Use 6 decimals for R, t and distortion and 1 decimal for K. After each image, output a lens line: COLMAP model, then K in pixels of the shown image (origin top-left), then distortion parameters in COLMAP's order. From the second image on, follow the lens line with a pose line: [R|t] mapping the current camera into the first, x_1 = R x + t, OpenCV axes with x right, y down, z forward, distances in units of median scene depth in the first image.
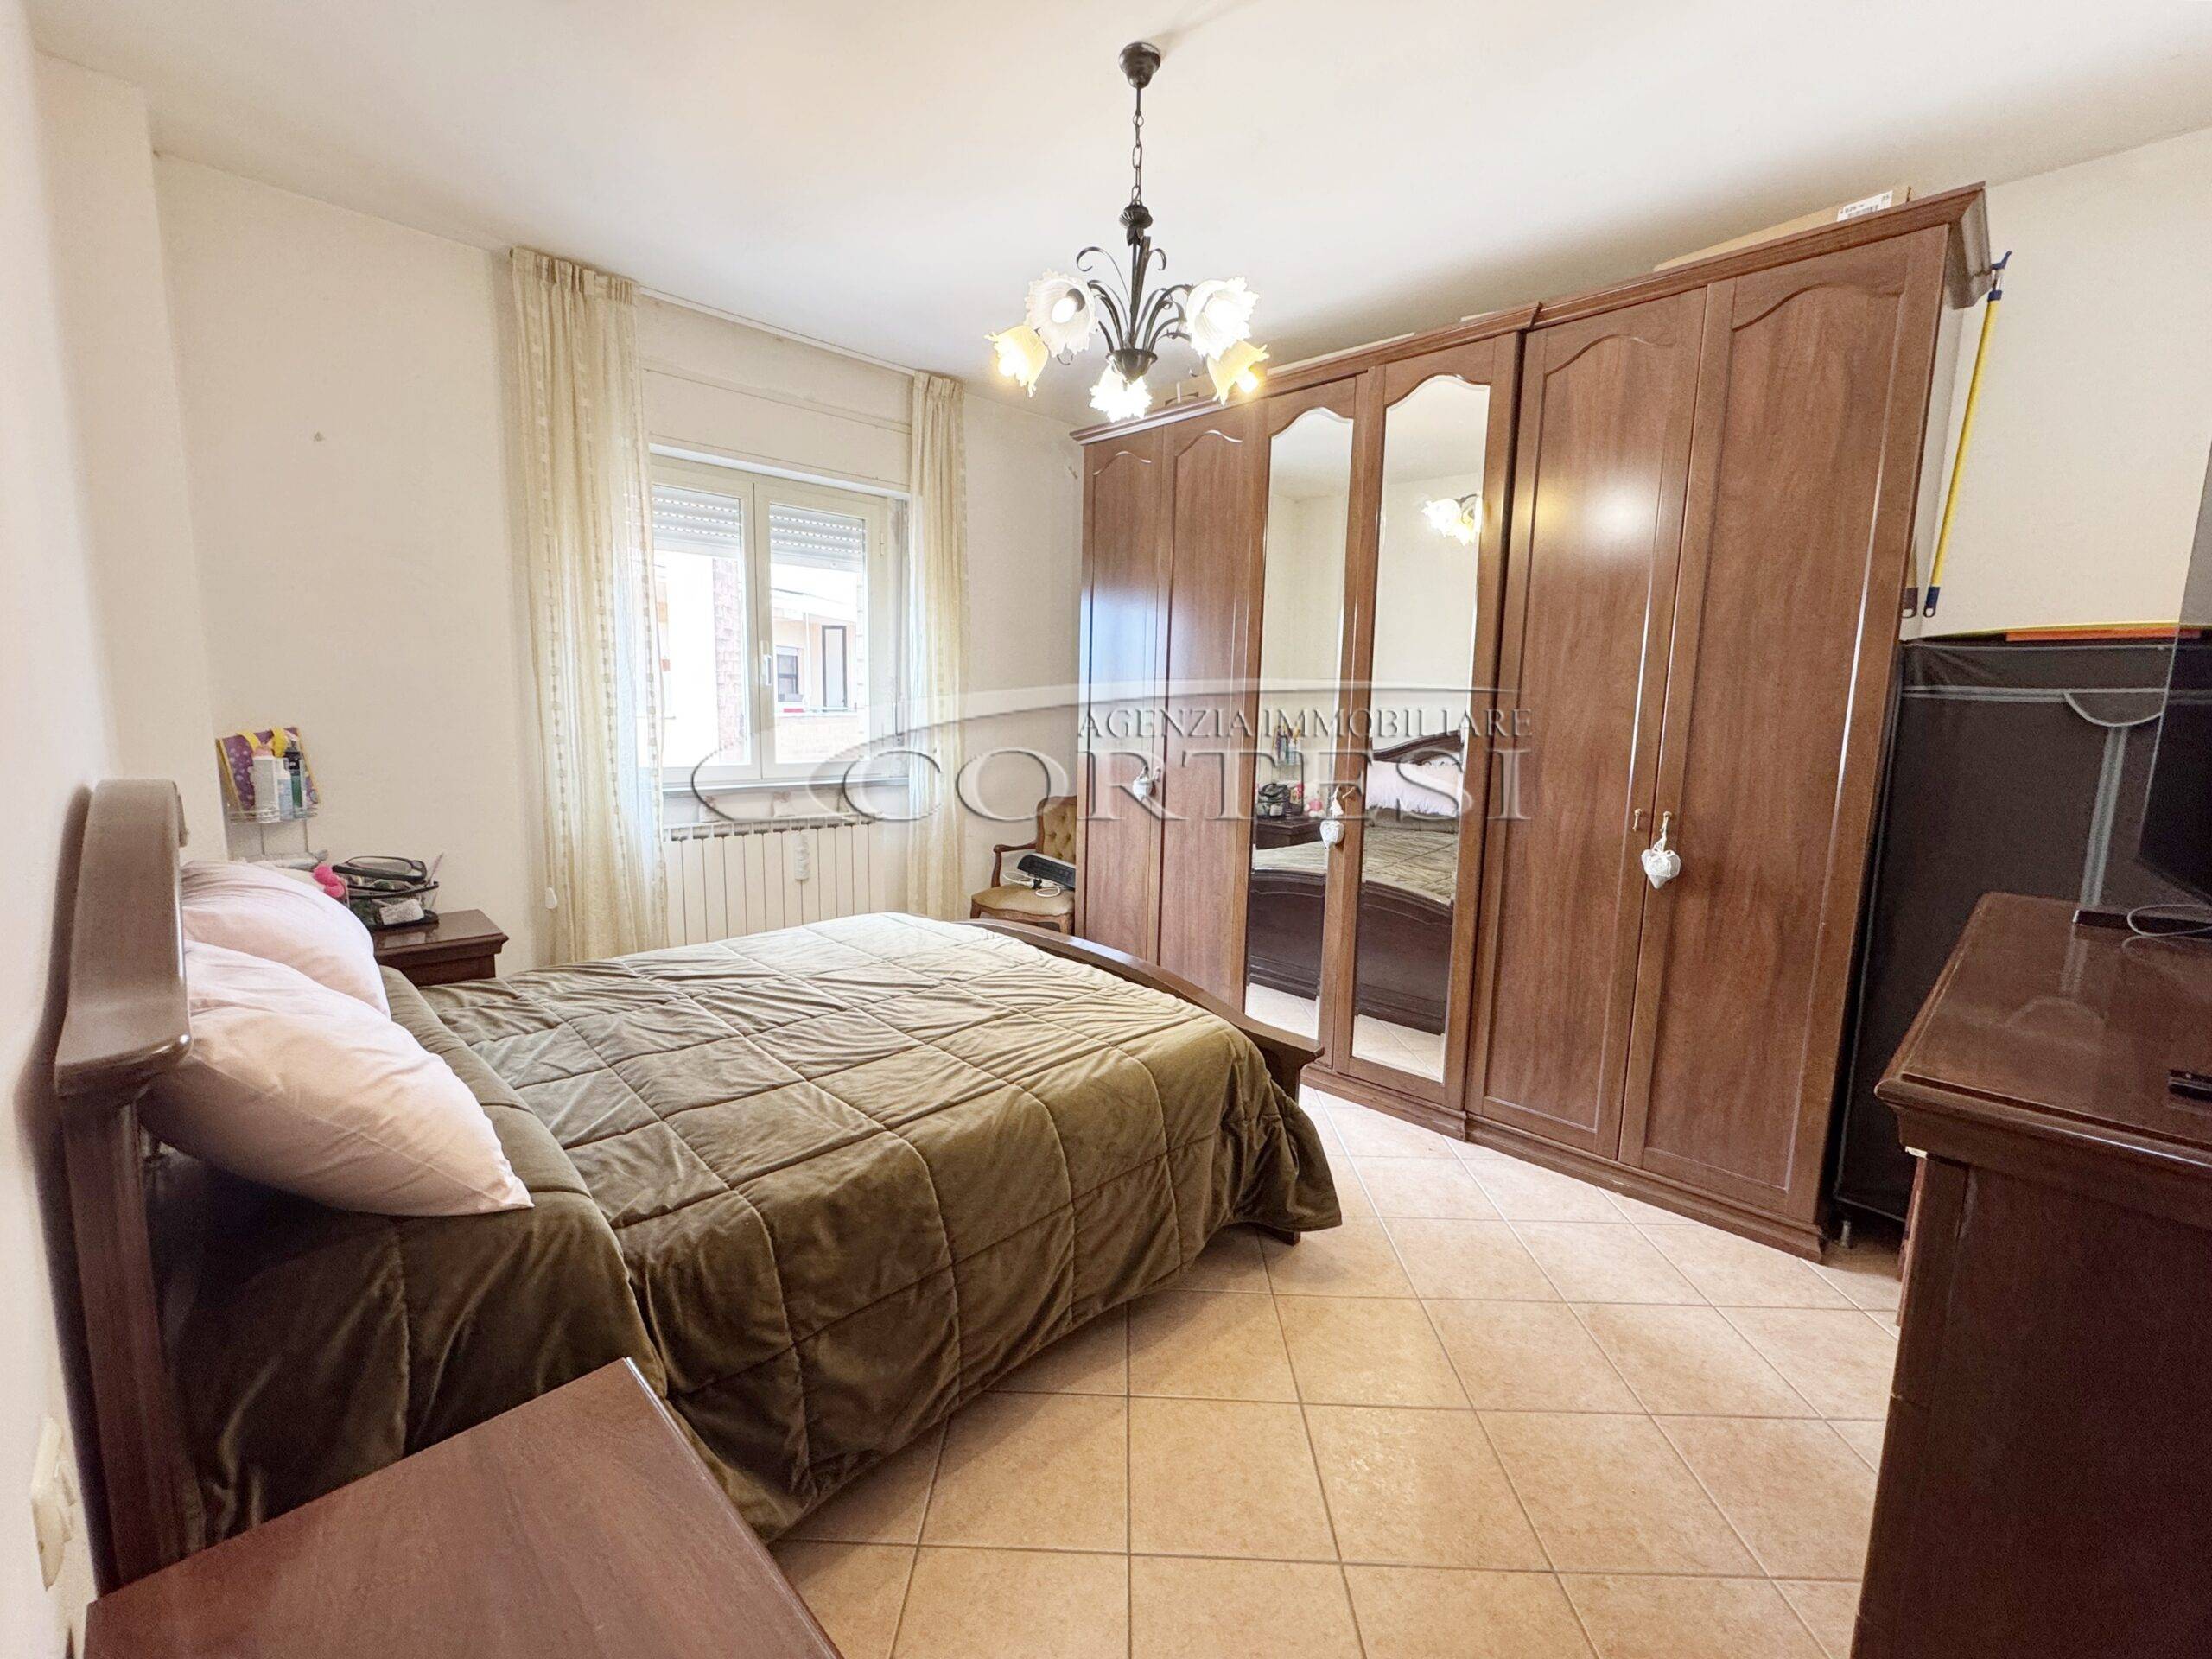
lens RADIAL K [[903.8, 0, 1106.0], [0, 903.8, 829.5], [0, 0, 1]] dist [-0.000914, 0.000319]
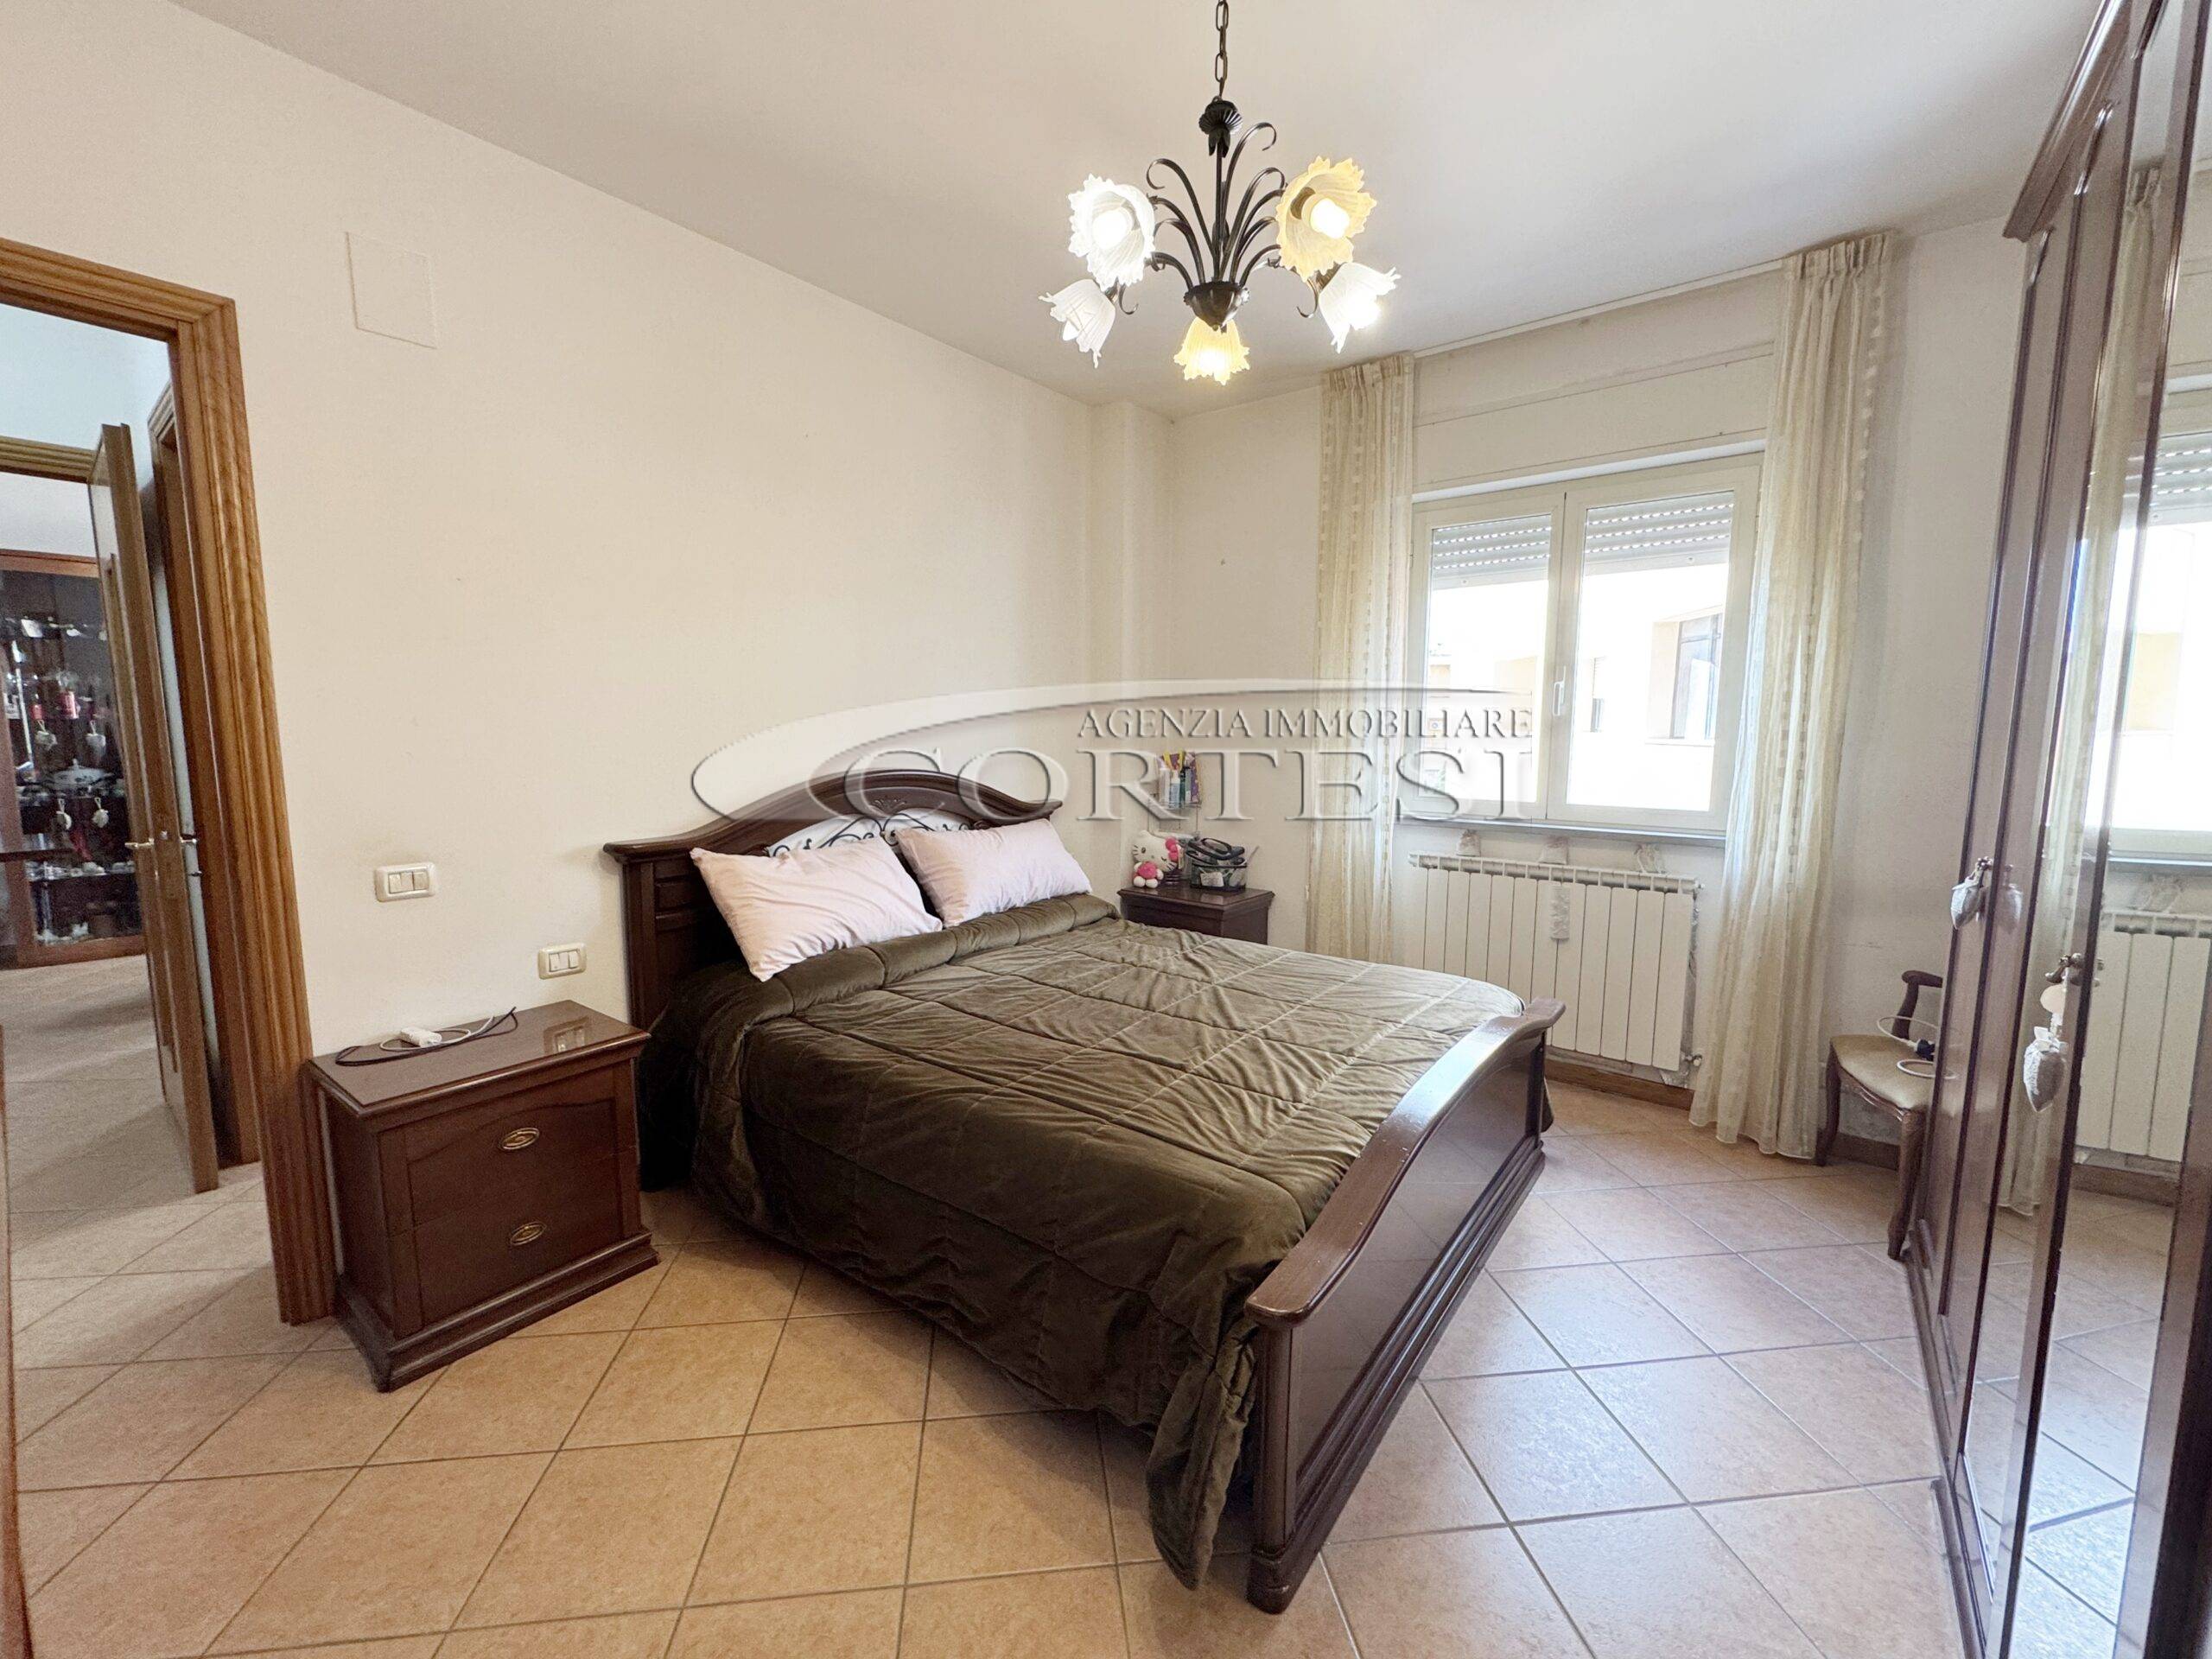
lens RADIAL K [[889.9, 0, 1106.0], [0, 889.9, 829.5], [0, 0, 1]] dist [-0.000430, -0.000009]
pose [[0.143200, 0.098804, -0.984750, 0.573381], [-0.139235, 0.987120, 0.078794, -0.072903], [0.979851, 0.125828, 0.155112, 0.577779]]
